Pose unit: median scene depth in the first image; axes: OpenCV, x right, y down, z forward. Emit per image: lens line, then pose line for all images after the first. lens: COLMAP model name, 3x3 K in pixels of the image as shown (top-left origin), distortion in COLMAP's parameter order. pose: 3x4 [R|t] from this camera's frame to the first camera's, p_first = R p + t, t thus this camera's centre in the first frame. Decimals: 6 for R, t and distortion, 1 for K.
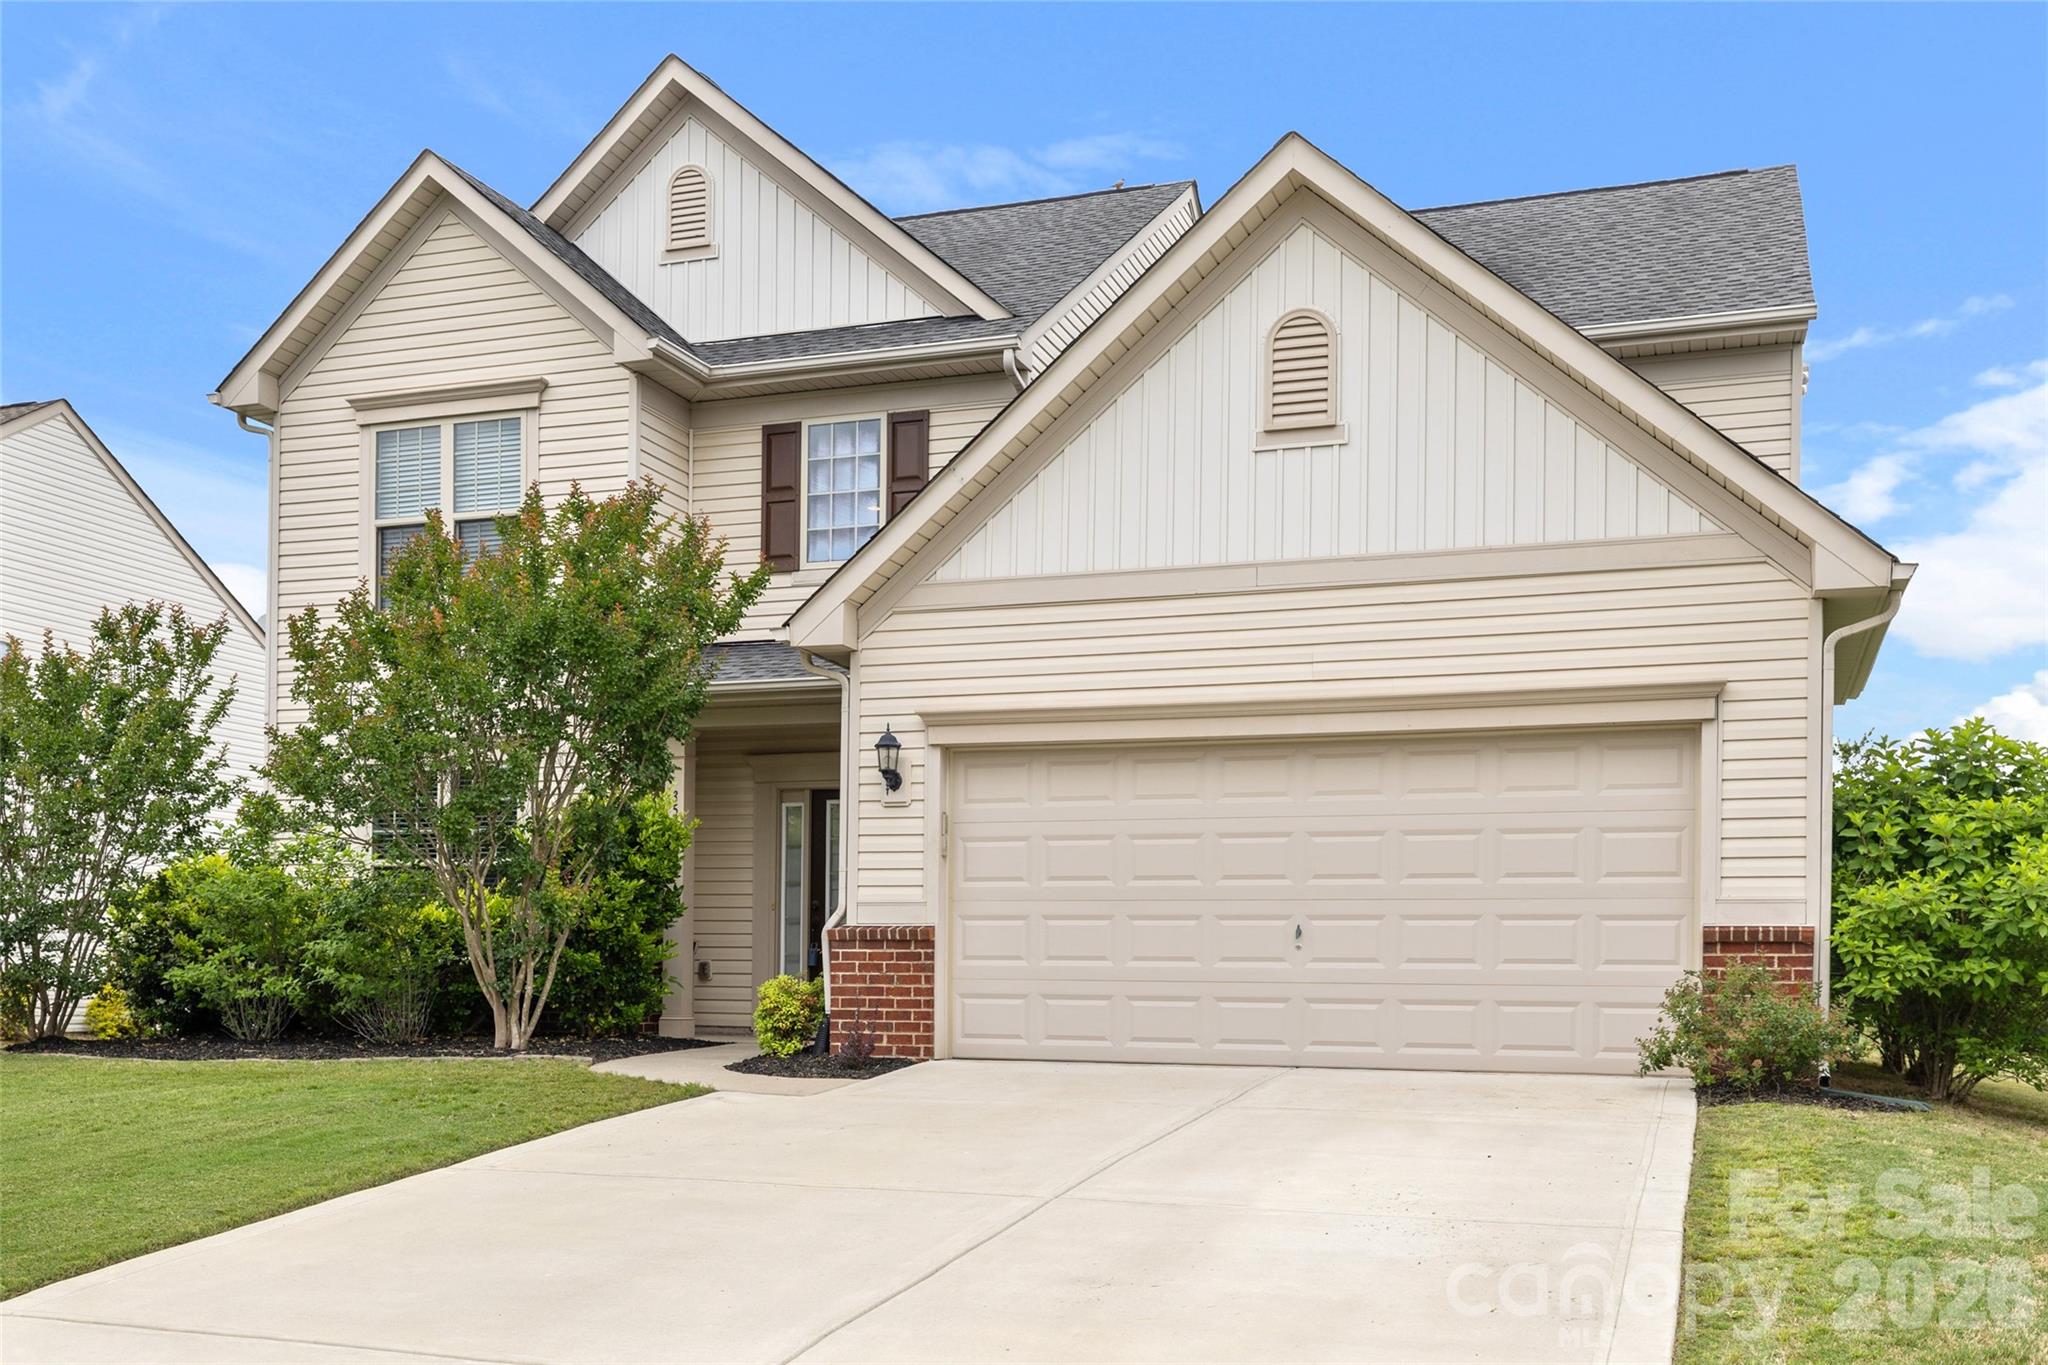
lens RADIAL K [[1953.2, 0, 1013.6], [0, 1953.2, 719.8], [0, 0, 1]] dist [-0.001166, 0.020251]
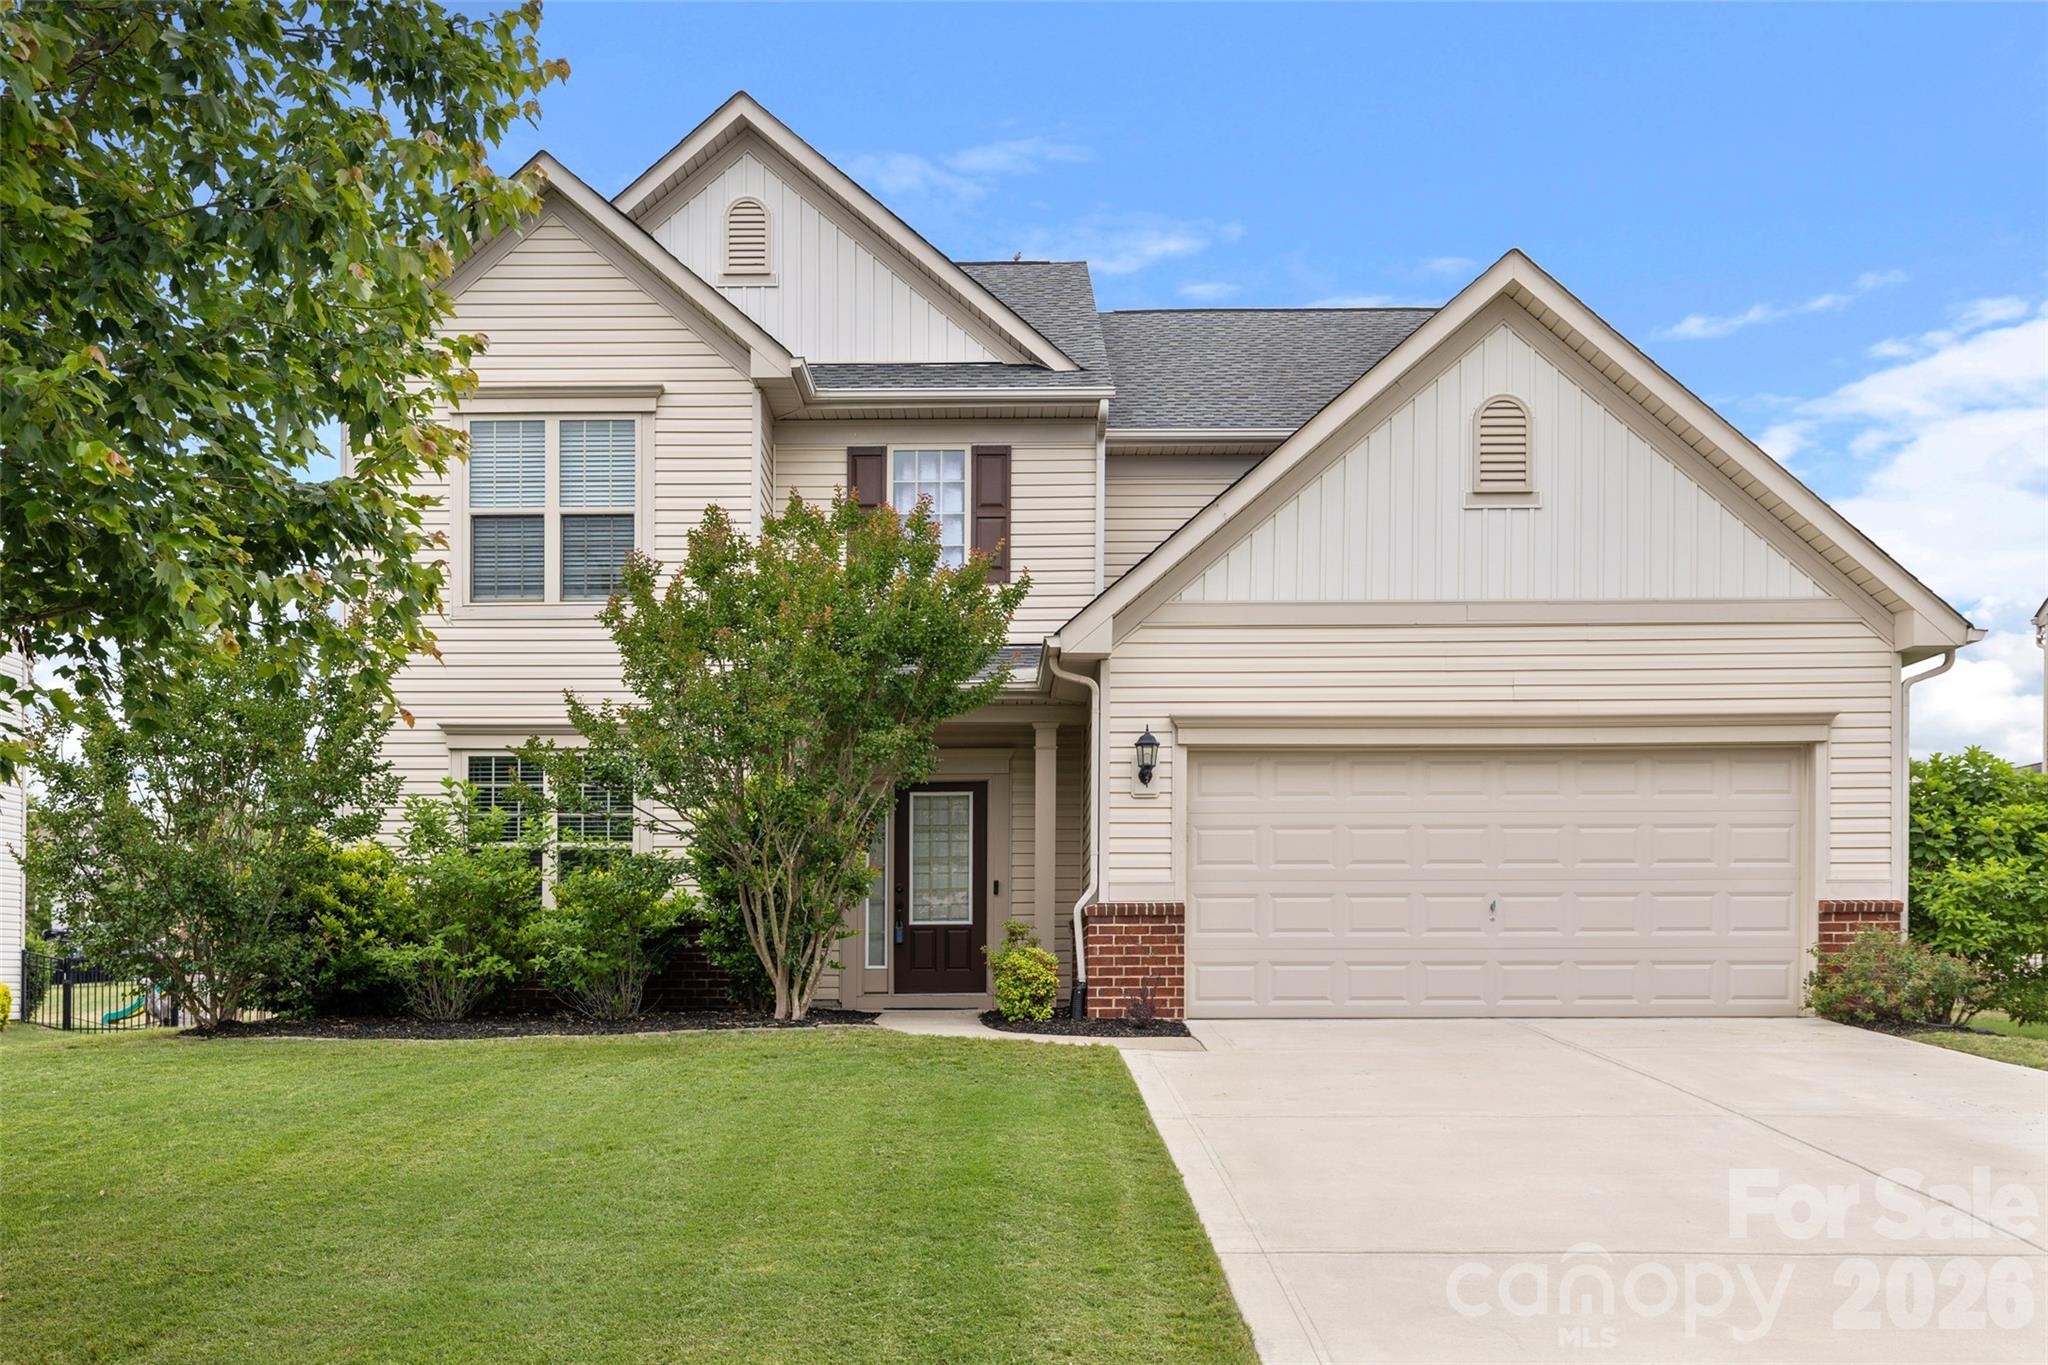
lens RADIAL K [[1726.2, 0, 1022.4], [0, 1726.2, 733.7], [0, 0, 1]] dist [0.006942, 0.005822]
pose [[0.945653, 0.028878, 0.323894, -0.455986], [-0.029576, 0.999559, -0.002769, 0.012050], [-0.323831, -0.006961, 0.946089, 0.074856]]
